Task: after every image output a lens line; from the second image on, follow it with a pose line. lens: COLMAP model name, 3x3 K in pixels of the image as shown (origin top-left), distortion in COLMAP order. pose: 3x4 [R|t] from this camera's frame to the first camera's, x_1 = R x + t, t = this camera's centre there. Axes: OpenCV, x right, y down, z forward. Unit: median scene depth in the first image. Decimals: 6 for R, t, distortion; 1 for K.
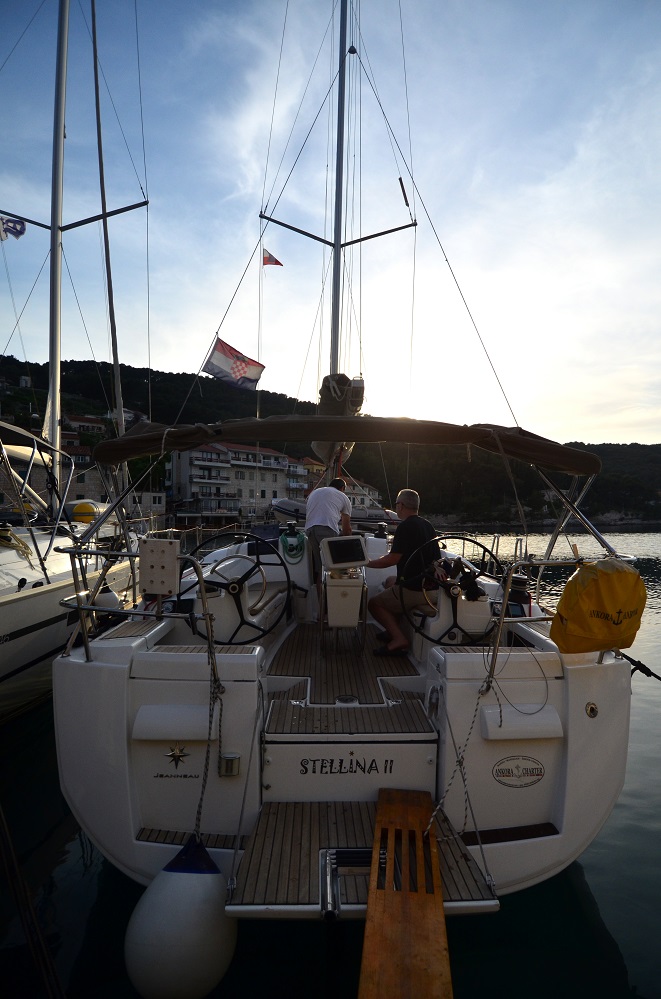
lens RADIAL K [[543.5, 0, 337.6], [0, 543.5, 497.6], [0, 0, 1]] dist [0.005561, -0.015793]
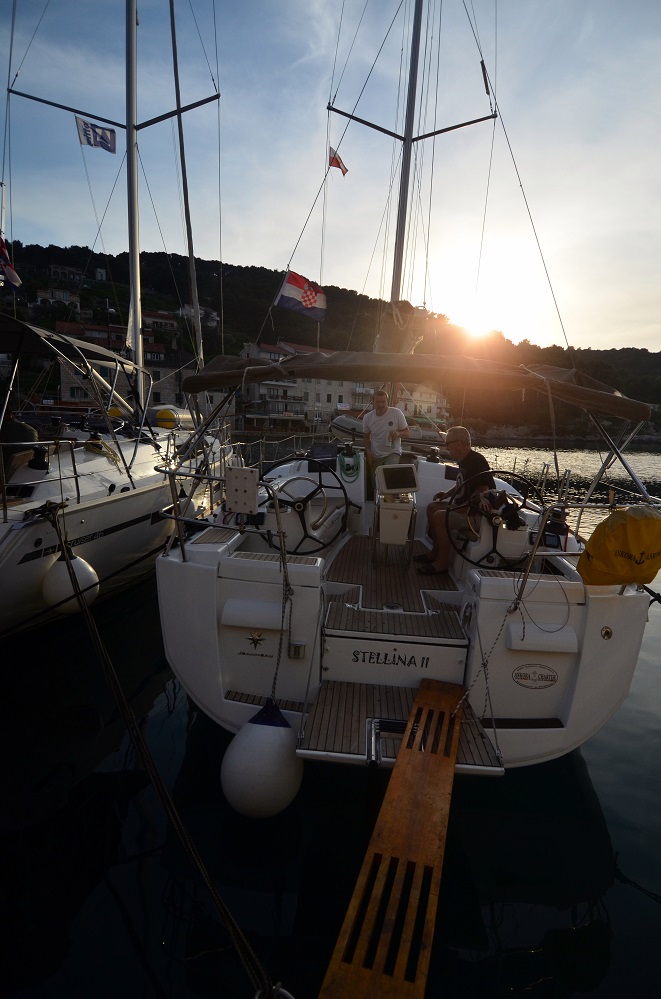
lens RADIAL K [[543.5, 0, 329.9], [0, 543.5, 498.7], [0, 0, 1]] dist [0.005561, -0.015793]
pose [[0.993233, 0.058898, -0.100098, -0.016505], [-0.040191, 0.982926, 0.179560, -0.071490], [0.108965, -0.174322, 0.978641, -0.140421]]
